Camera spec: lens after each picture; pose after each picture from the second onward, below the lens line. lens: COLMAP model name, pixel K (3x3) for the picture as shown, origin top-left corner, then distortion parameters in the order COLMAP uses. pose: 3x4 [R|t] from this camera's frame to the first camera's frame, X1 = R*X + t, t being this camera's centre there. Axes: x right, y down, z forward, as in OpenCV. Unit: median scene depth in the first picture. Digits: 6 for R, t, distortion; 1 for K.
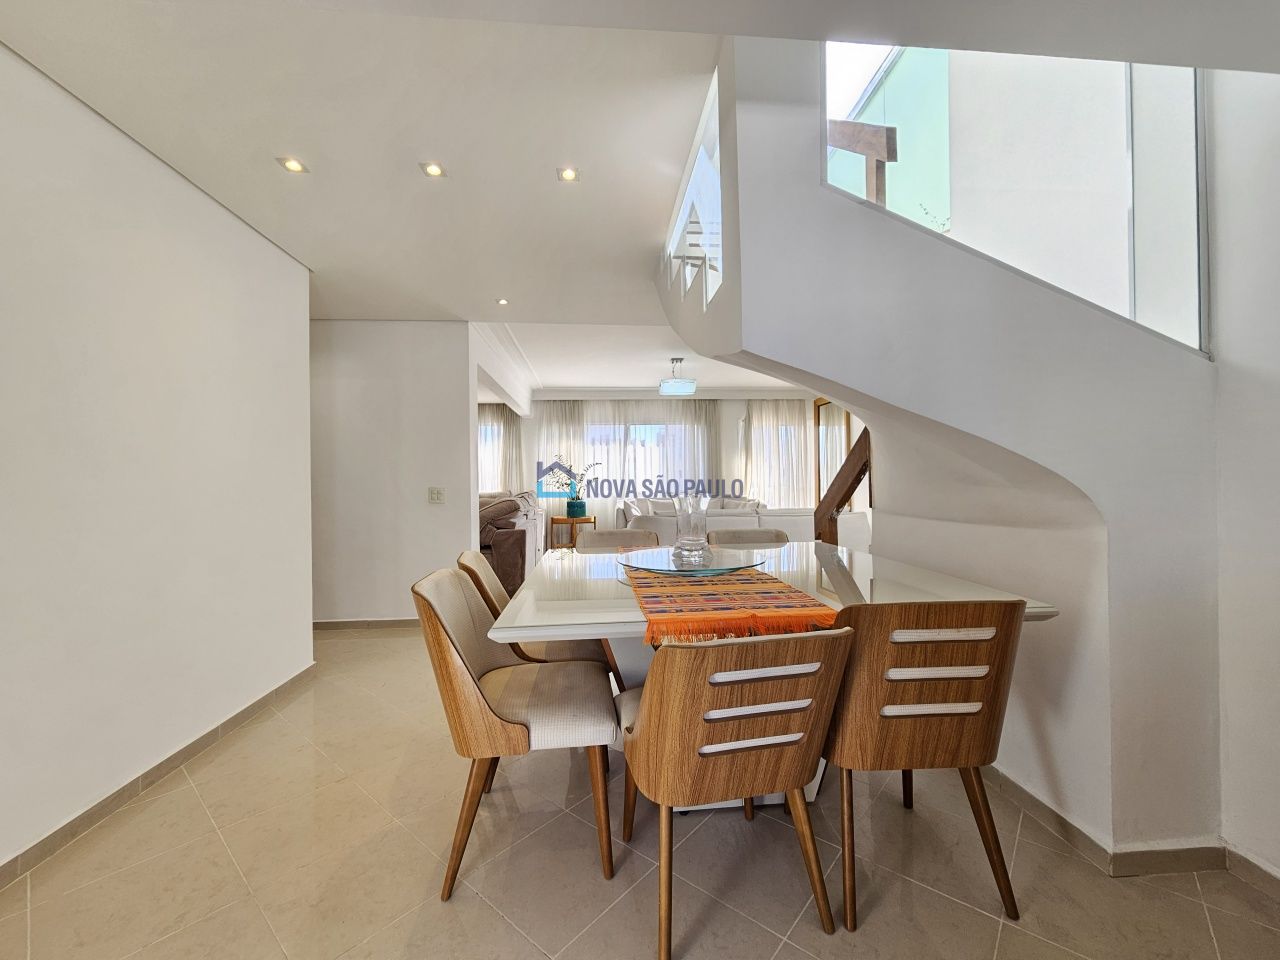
lens RADIAL K [[525.5, 0, 635.1], [0, 525.5, 477.2], [0, 0, 1]] dist [0.000154, 0.000102]
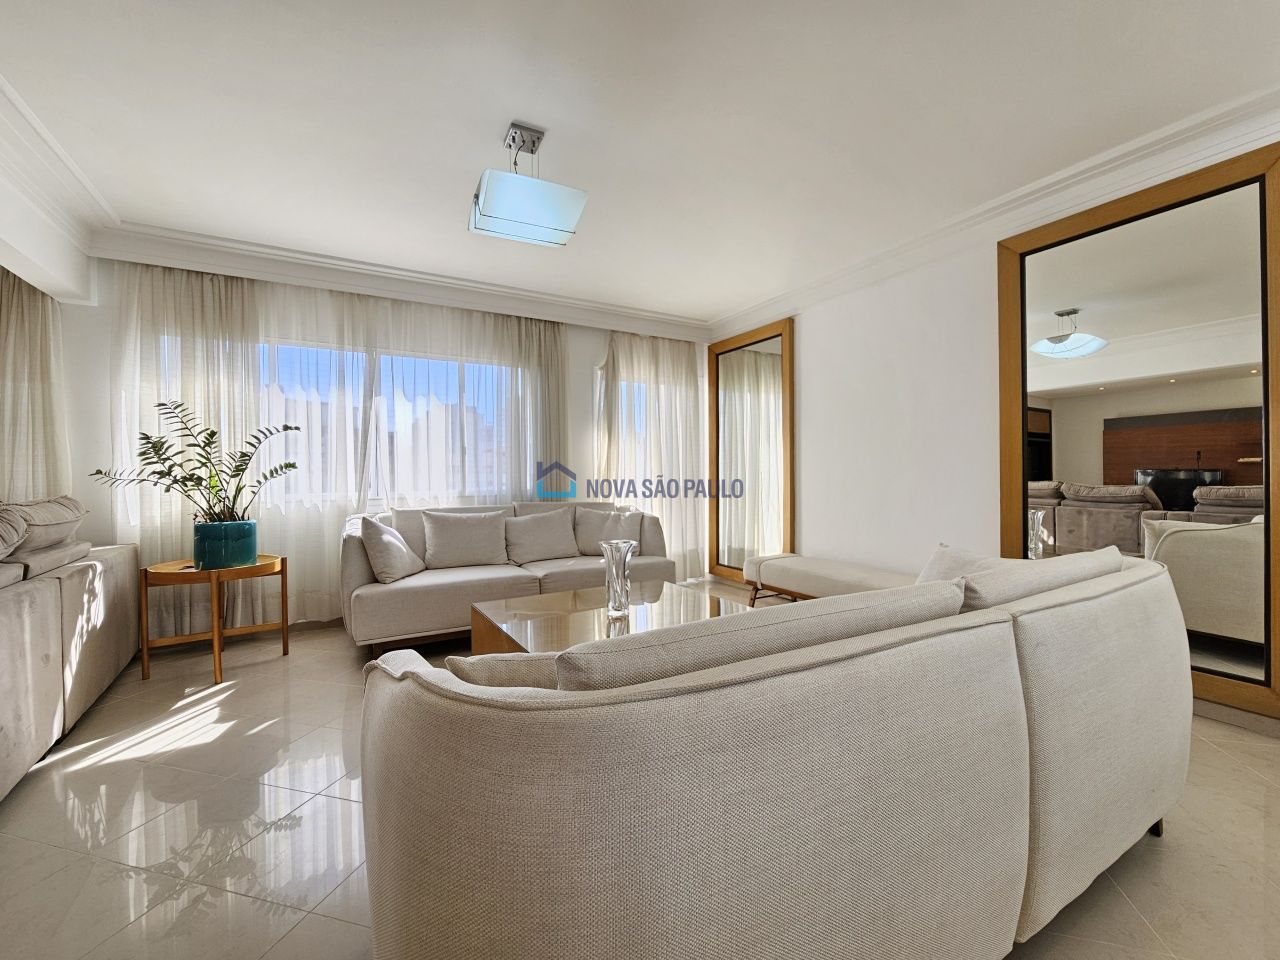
lens RADIAL K [[525.5, 0, 634.7], [0, 525.5, 479.8], [0, 0, 1]] dist [0.000154, 0.000102]
pose [[0.905796, 0.000439, 0.423714, -0.002191], [-0.003082, 0.999980, 0.005553, 0.009989], [-0.423703, -0.006335, 0.905779, 0.484581]]
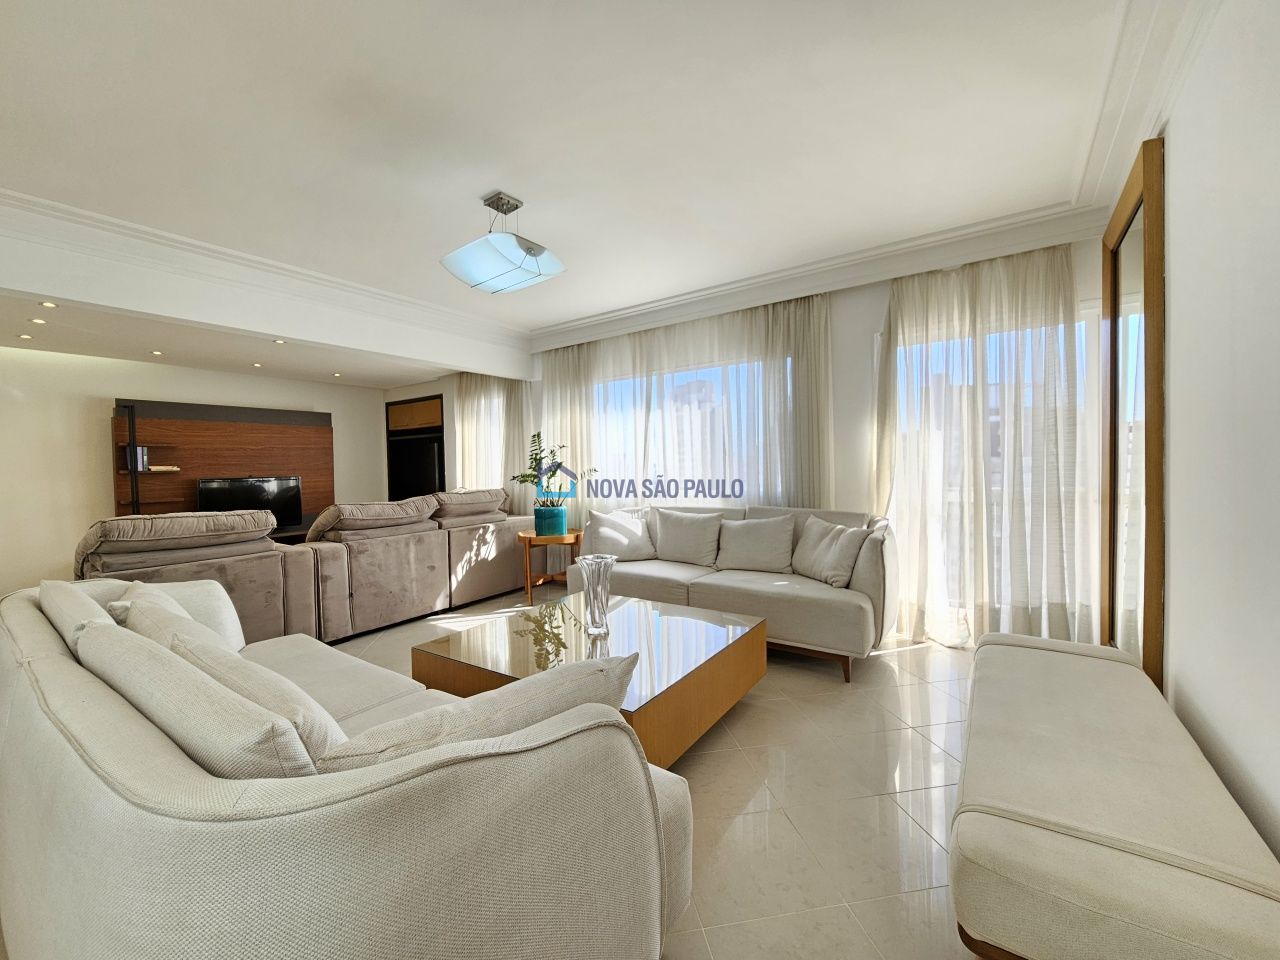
lens RADIAL K [[525.5, 0, 641.1], [0, 525.5, 483.1], [0, 0, 1]] dist [0.000154, 0.000102]
pose [[0.772177, 0.014871, -0.635233, 0.335672], [0.015897, 0.998961, 0.042710, -0.007529], [0.635208, -0.043078, 0.771138, 0.554838]]
